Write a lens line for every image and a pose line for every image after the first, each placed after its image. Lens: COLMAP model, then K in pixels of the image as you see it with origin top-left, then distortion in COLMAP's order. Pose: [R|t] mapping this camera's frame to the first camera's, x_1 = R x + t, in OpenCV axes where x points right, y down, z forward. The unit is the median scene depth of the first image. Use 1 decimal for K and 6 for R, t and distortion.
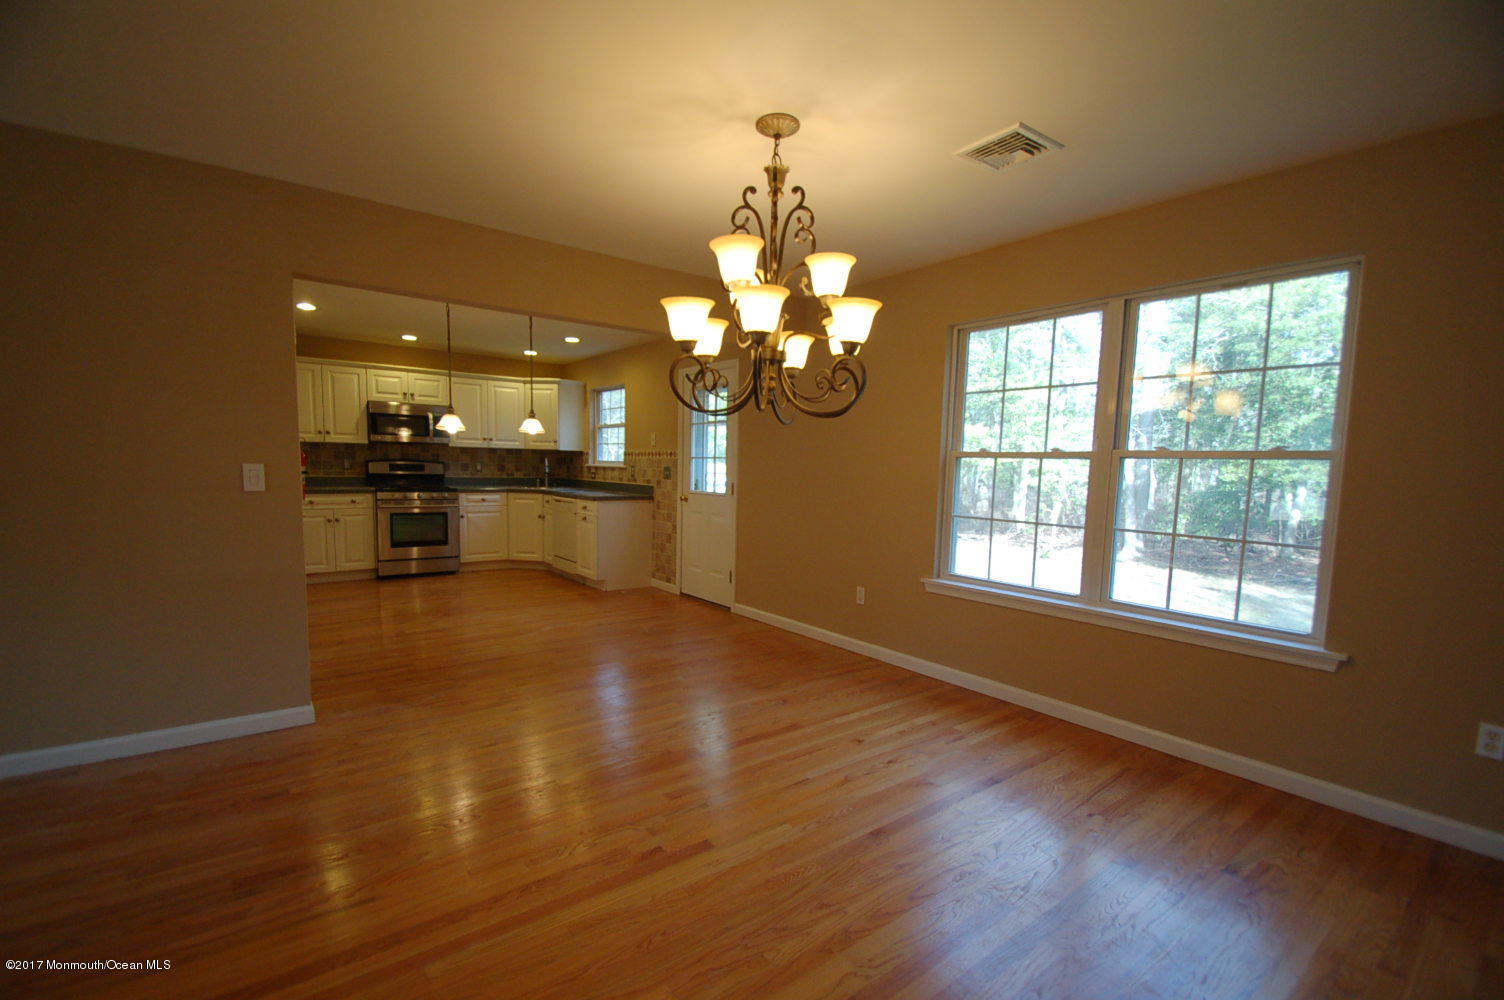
lens RADIAL K [[656.5, 0, 749.7], [0, 656.5, 532.3], [0, 0, 1]] dist [-0.000402, -0.000265]
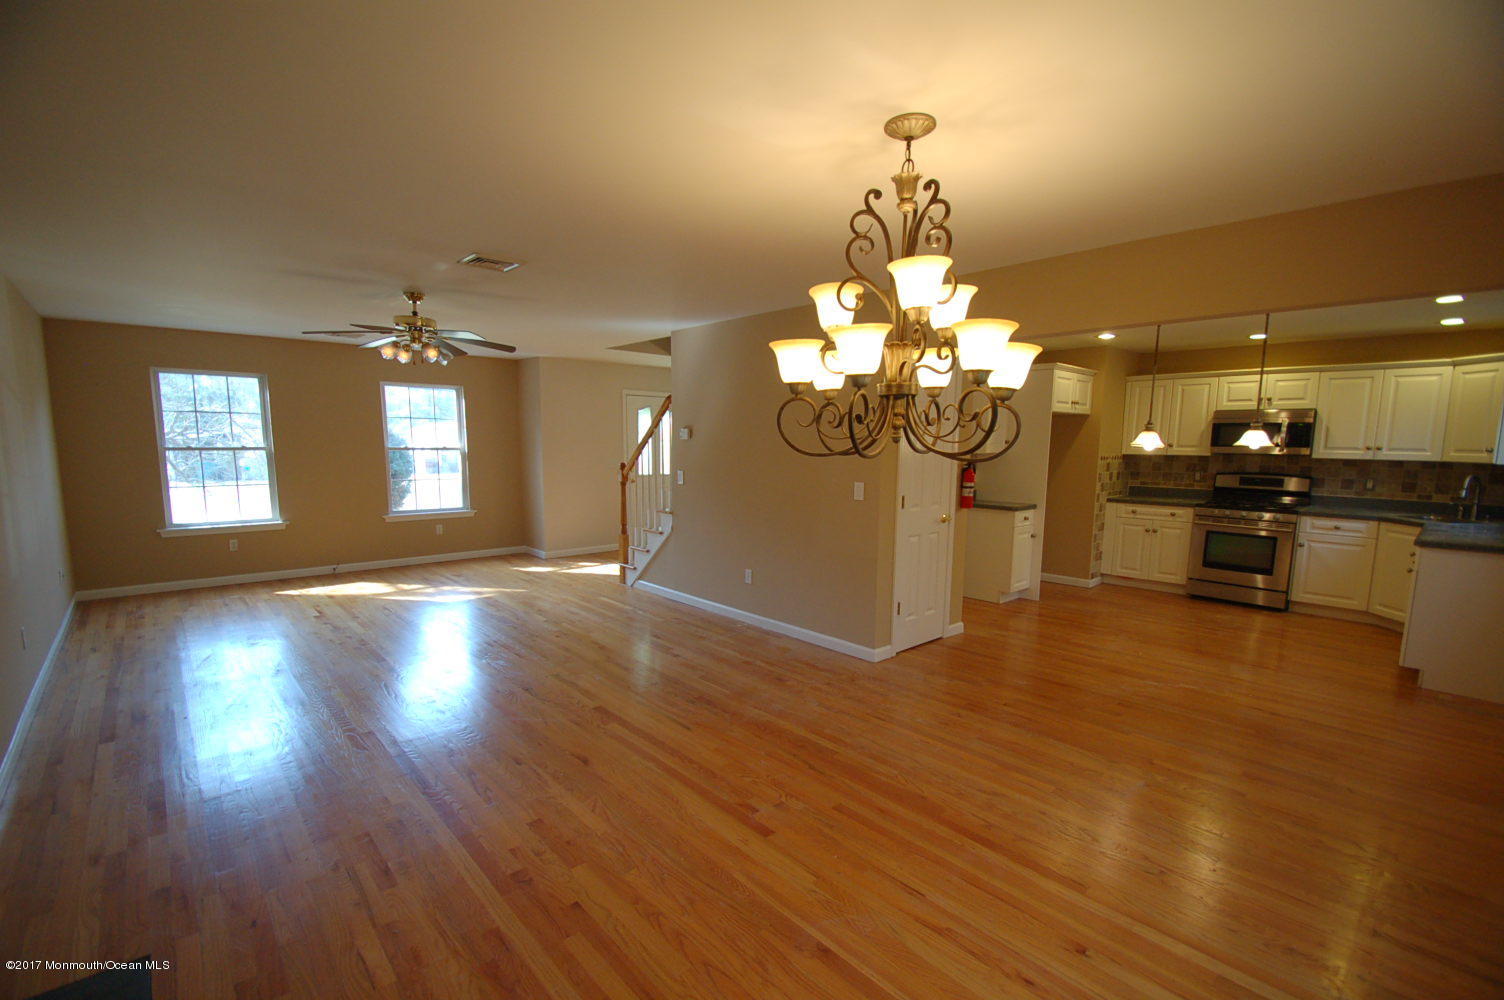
lens RADIAL K [[663.2, 0, 749.4], [0, 663.2, 518.5], [0, 0, 1]] dist [0.000682, -0.000041]
pose [[0.084286, 0.094221, -0.991977, 0.345053], [-0.113192, 0.989981, 0.084414, -0.053519], [0.989992, 0.105169, 0.094107, 0.271119]]
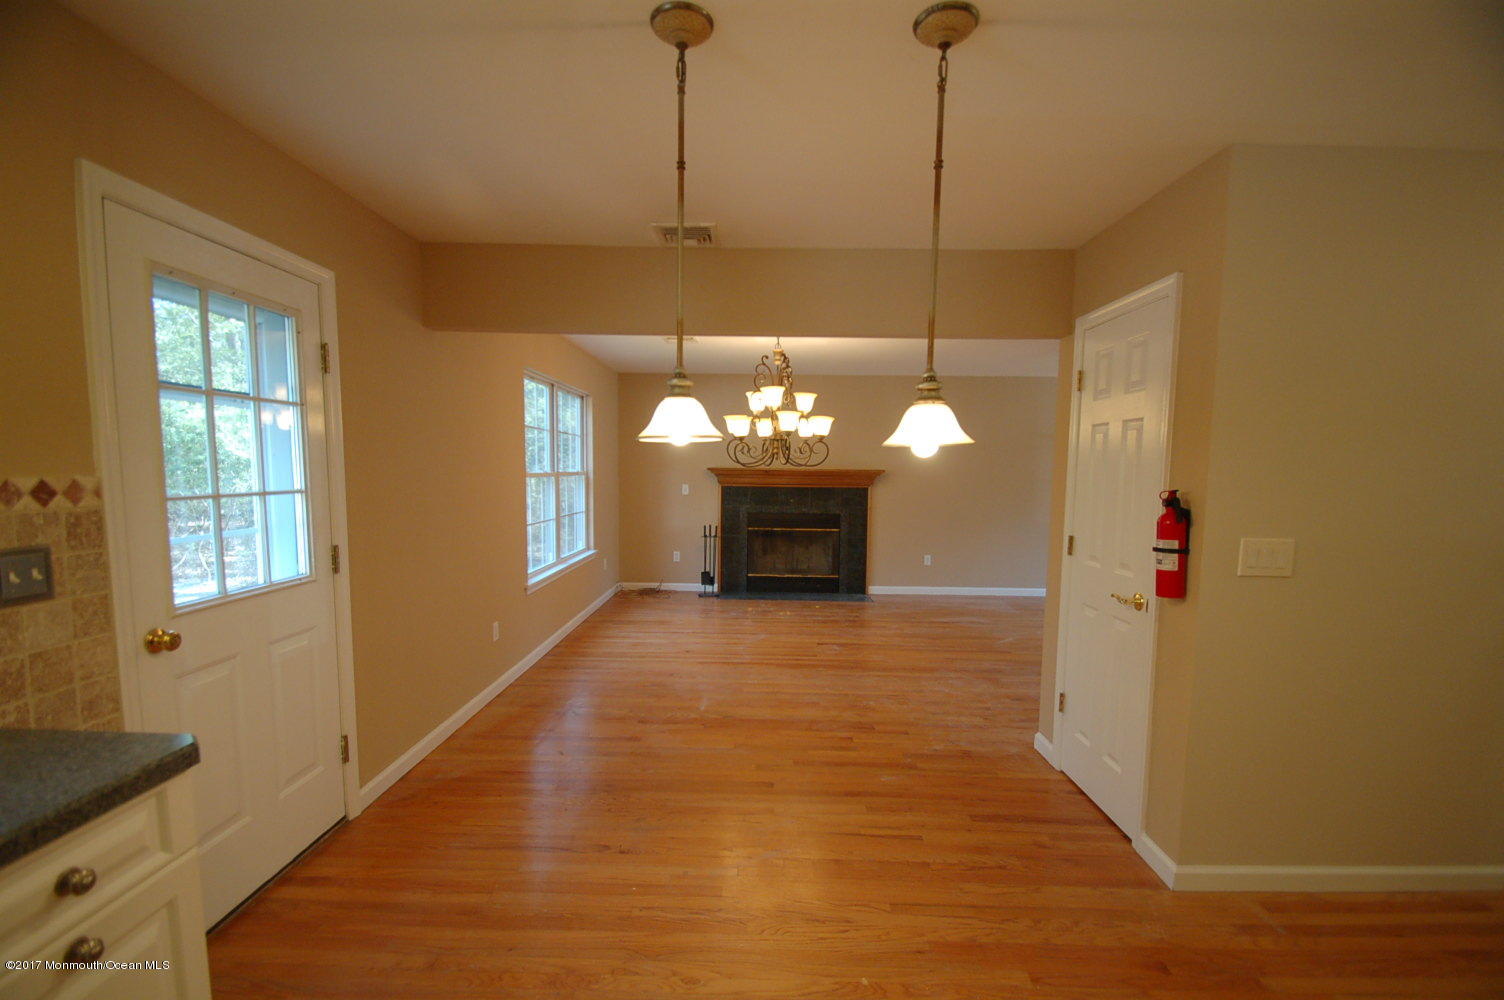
lens RADIAL K [[656.5, 0, 749.7], [0, 656.5, 532.3], [0, 0, 1]] dist [-0.000402, -0.000265]
pose [[-0.785038, -0.094299, 0.612227, -0.444321], [0.033378, 0.980470, 0.193817, -0.137391], [-0.618547, 0.172588, -0.766559, 0.994782]]
